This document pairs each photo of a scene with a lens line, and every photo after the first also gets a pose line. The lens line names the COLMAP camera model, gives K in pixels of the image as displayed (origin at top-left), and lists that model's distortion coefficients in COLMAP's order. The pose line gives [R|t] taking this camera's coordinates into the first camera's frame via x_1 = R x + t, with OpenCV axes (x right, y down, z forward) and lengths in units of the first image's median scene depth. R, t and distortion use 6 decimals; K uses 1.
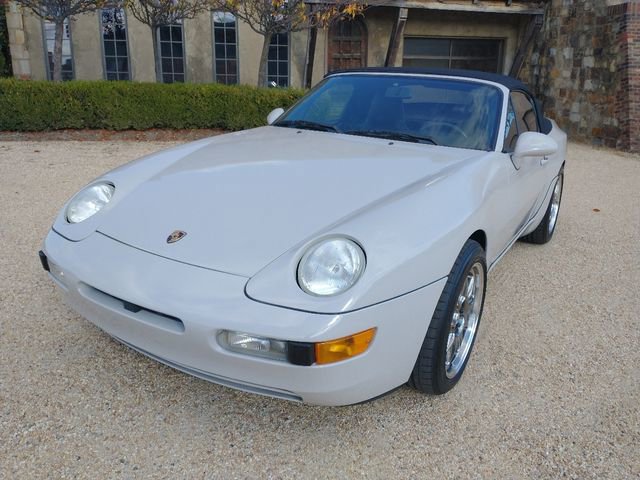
lens RADIAL K [[515.7, 0, 323.1], [0, 515.7, 240.4], [0, 0, 1]] dist [0.020901, -0.054207]
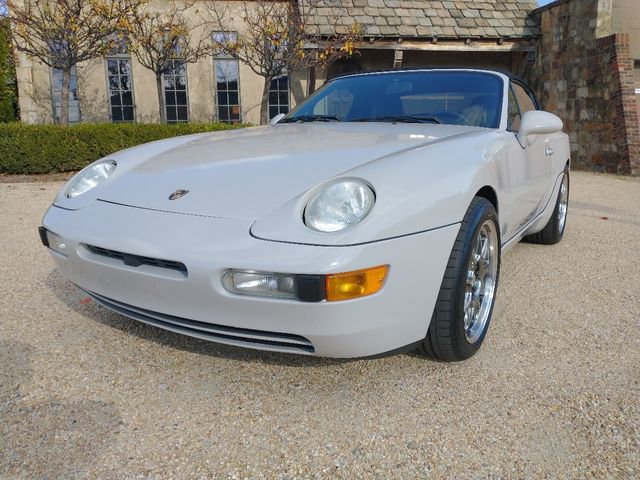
lens RADIAL K [[515.7, 0, 323.3], [0, 515.7, 238.6], [0, 0, 1]] dist [0.020901, -0.054207]
pose [[0.999367, -0.034948, -0.006718, -0.004685], [0.034065, 0.994040, -0.103555, 0.100054], [0.010297, 0.103260, 0.994601, 0.023984]]
